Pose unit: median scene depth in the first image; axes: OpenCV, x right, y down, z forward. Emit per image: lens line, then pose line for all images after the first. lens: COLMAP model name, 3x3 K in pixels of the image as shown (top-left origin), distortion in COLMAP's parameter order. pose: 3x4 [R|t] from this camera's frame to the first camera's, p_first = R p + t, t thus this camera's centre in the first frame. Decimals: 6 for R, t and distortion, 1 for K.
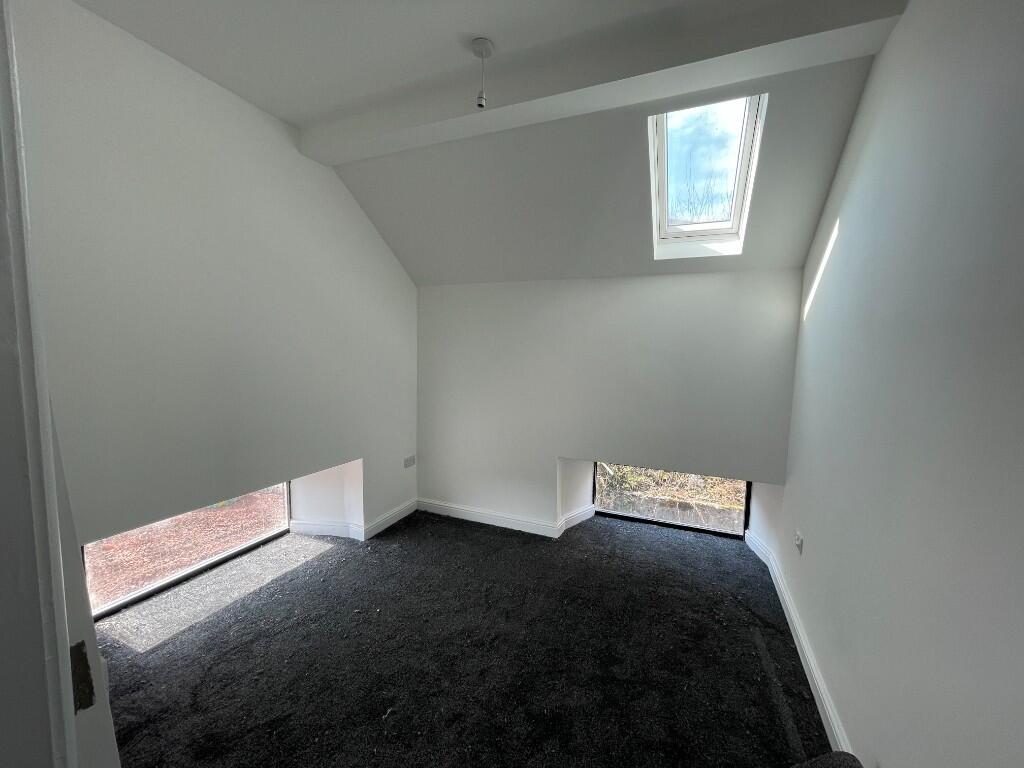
lens RADIAL K [[414.2, 0, 511.6], [0, 414.2, 383.0], [0, 0, 1]] dist [0.000795, 0.000786]
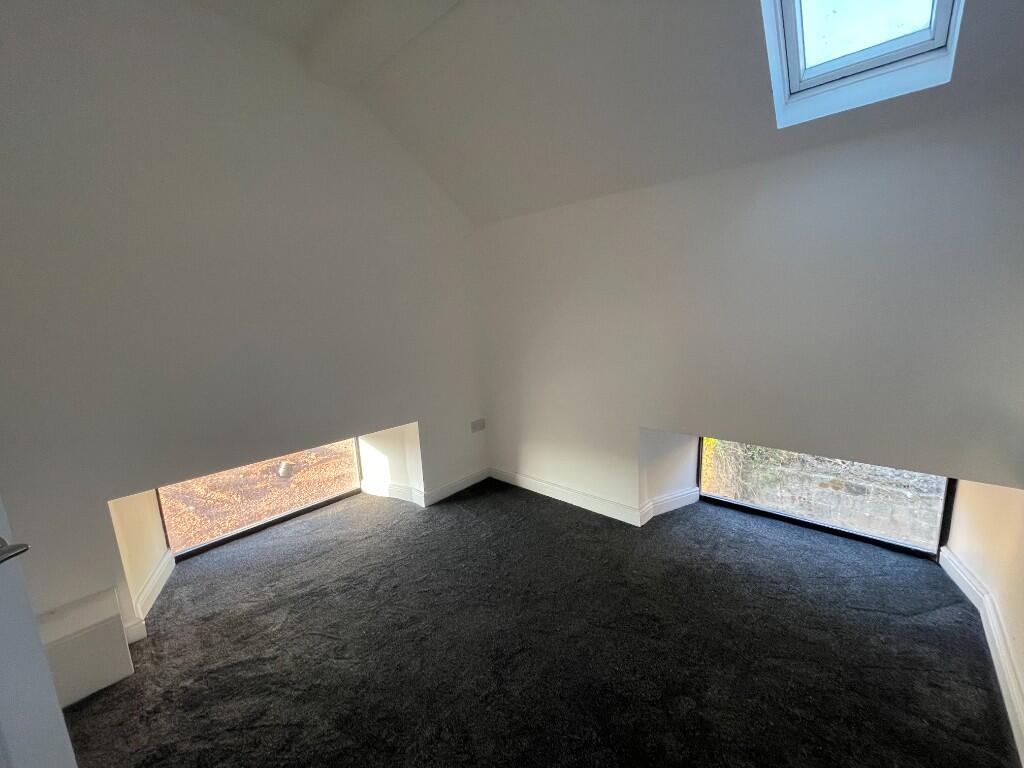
lens RADIAL K [[414.2, 0, 509.5], [0, 414.2, 381.9], [0, 0, 1]] dist [0.000795, 0.000786]
pose [[0.945847, 0.000577, -0.324611, 0.128663], [0.030385, 0.995451, 0.090304, 0.013308], [0.323187, -0.095277, 0.941527, 0.180587]]
